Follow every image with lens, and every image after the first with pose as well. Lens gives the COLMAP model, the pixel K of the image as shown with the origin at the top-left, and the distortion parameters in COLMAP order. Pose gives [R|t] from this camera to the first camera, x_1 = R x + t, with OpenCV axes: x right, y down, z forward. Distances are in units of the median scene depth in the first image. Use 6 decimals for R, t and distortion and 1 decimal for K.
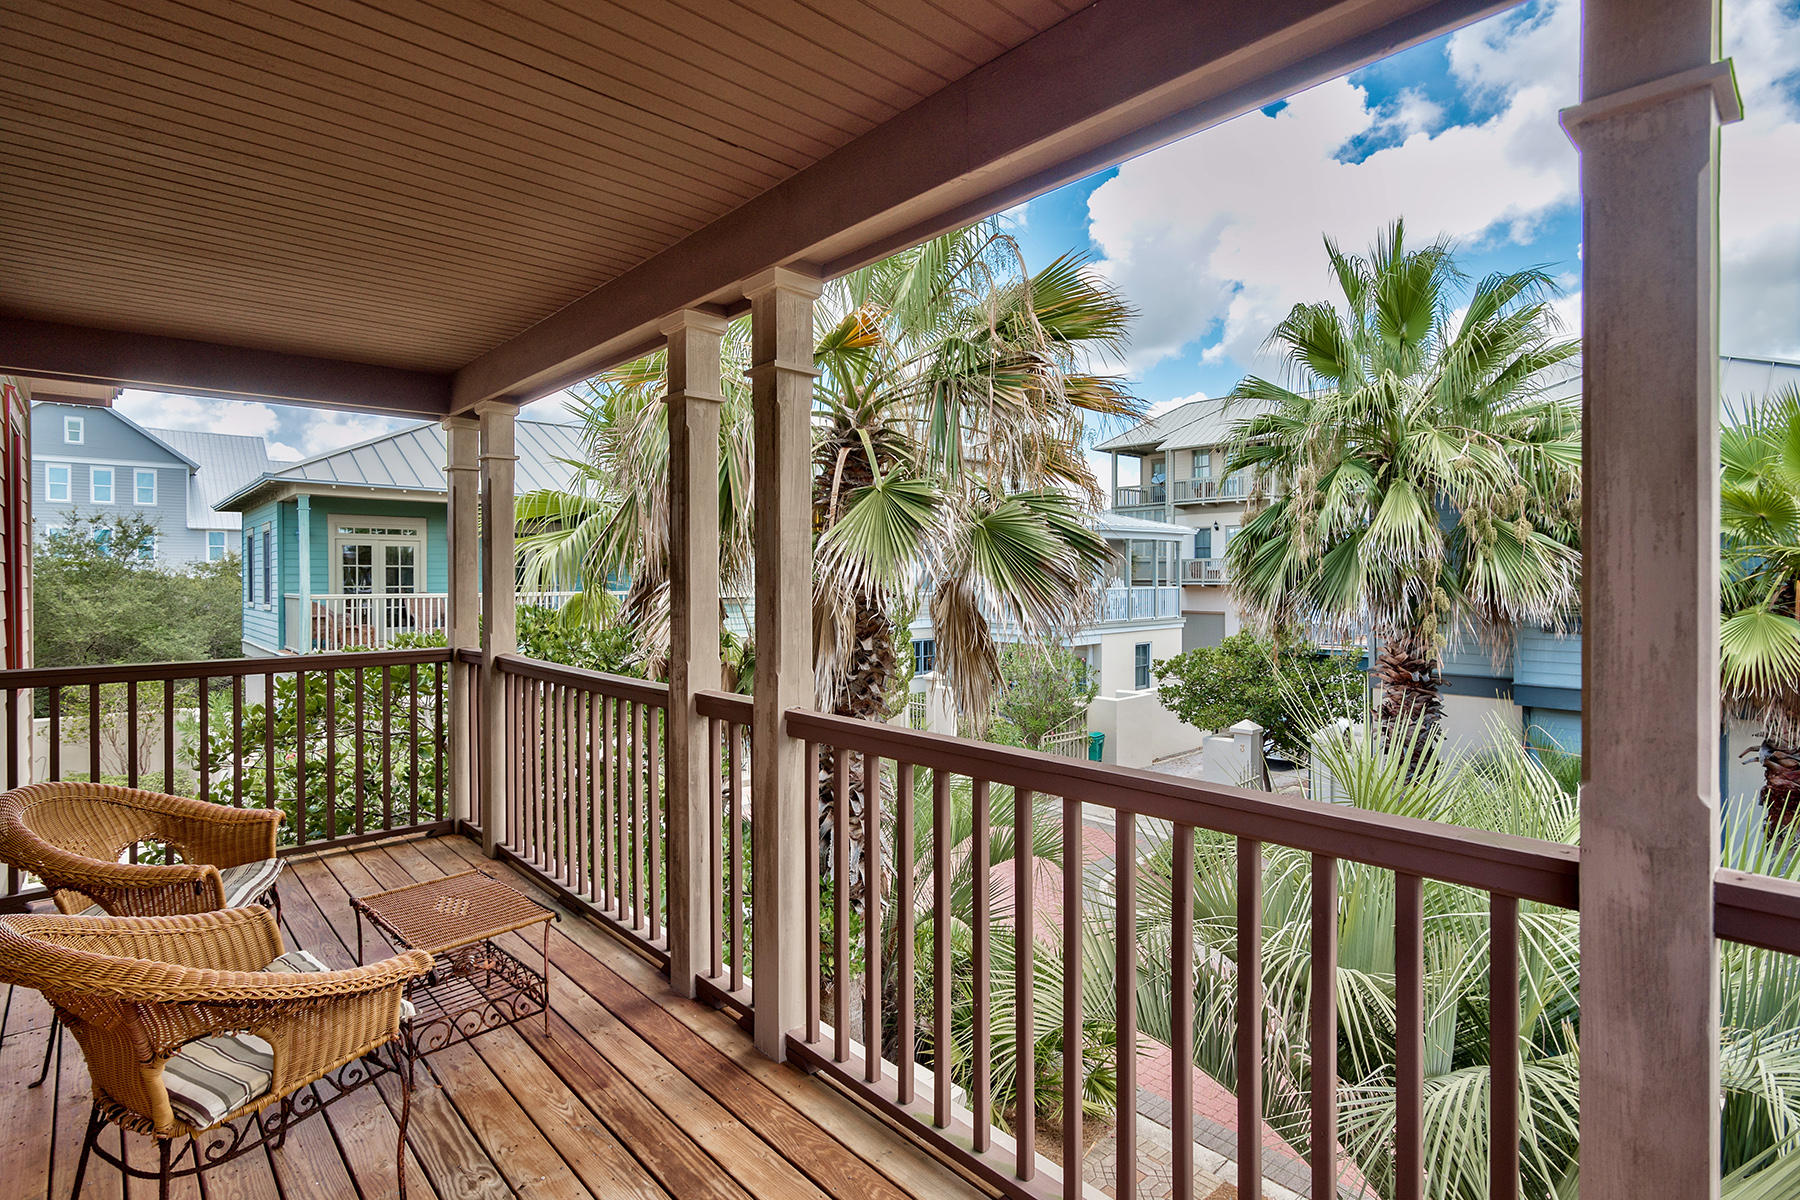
lens RADIAL K [[882.2, 0, 900.0], [0, 882.2, 600.0], [0, 0, 1]] dist [0.016337, -0.000122]
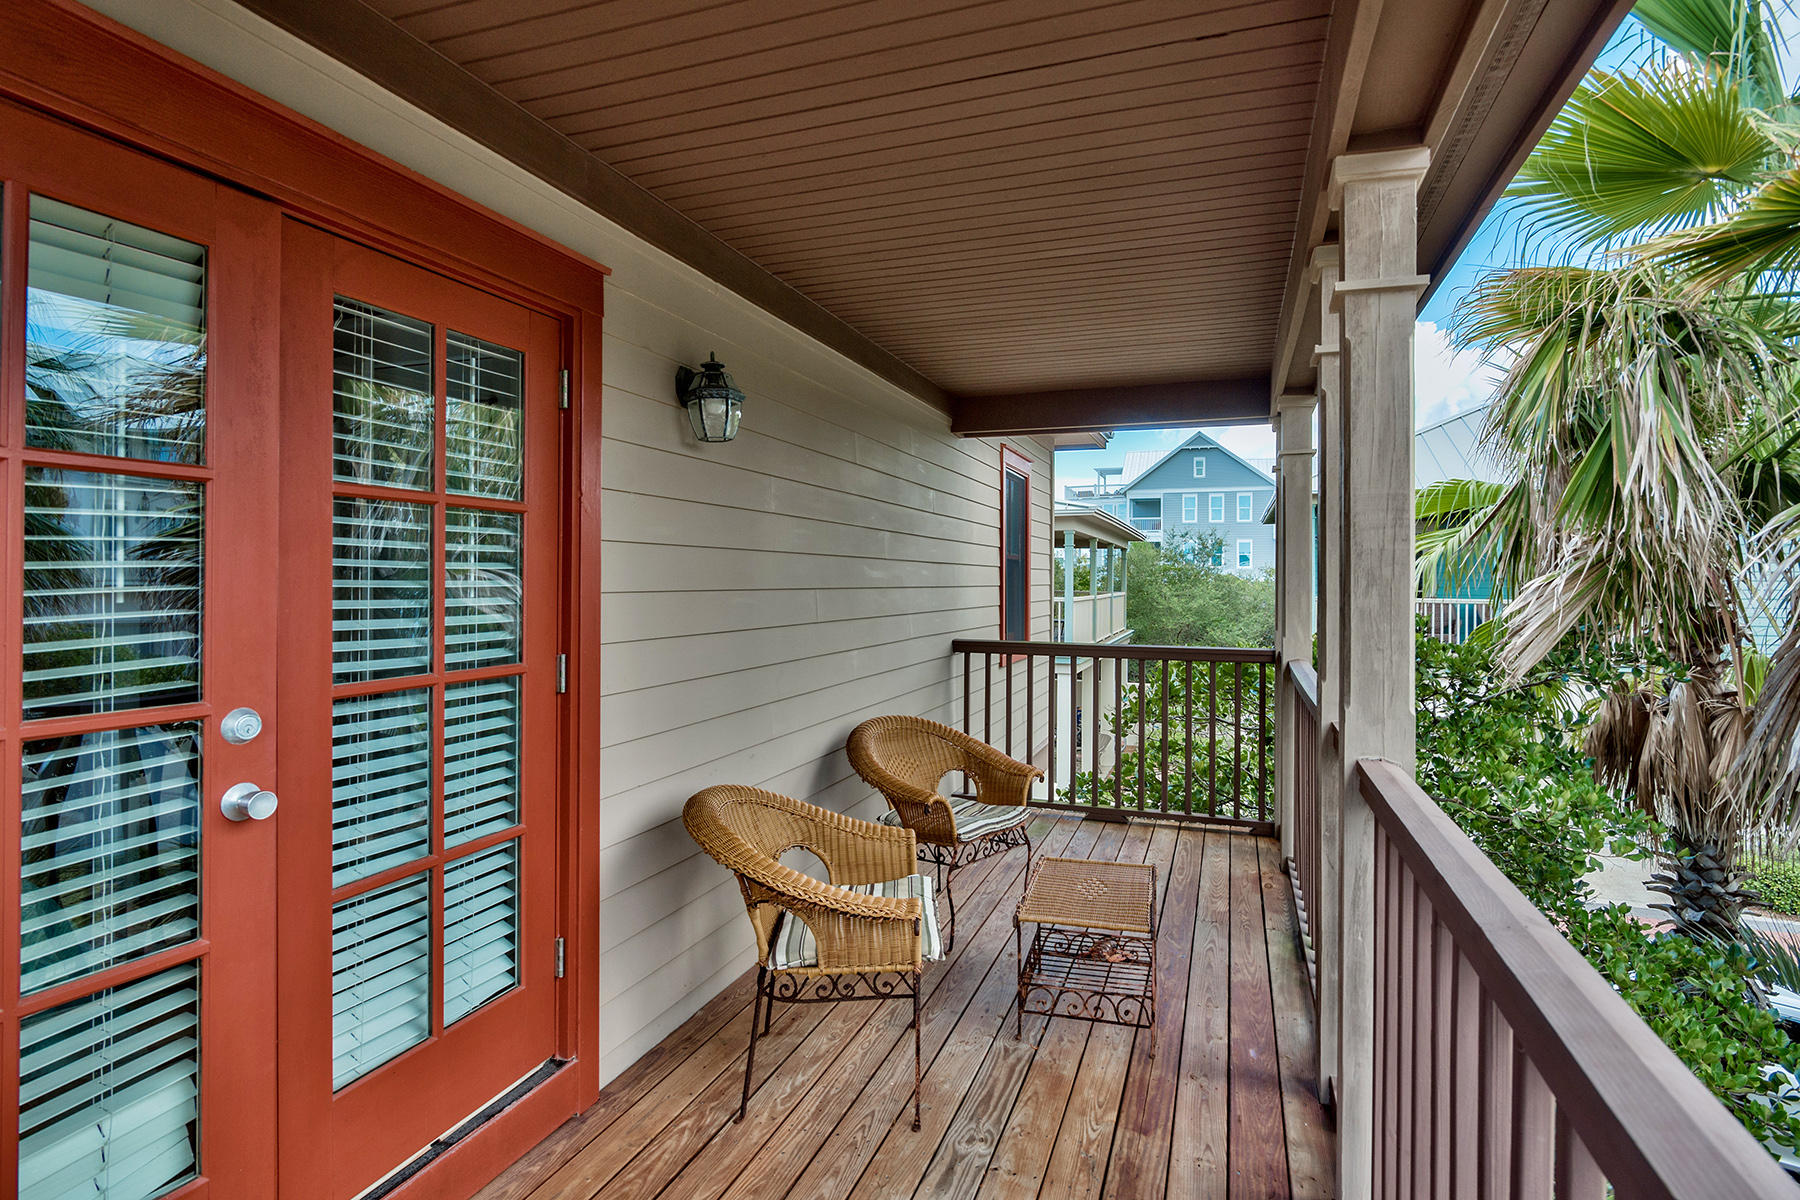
lens RADIAL K [[882.2, 0, 900.0], [0, 882.2, 600.0], [0, 0, 1]] dist [0.016337, -0.000122]
pose [[0.490700, 0.028639, -0.870858, 0.167892], [-0.033219, 0.999348, 0.014146, -0.001959], [0.870695, 0.021987, 0.491332, 0.167307]]
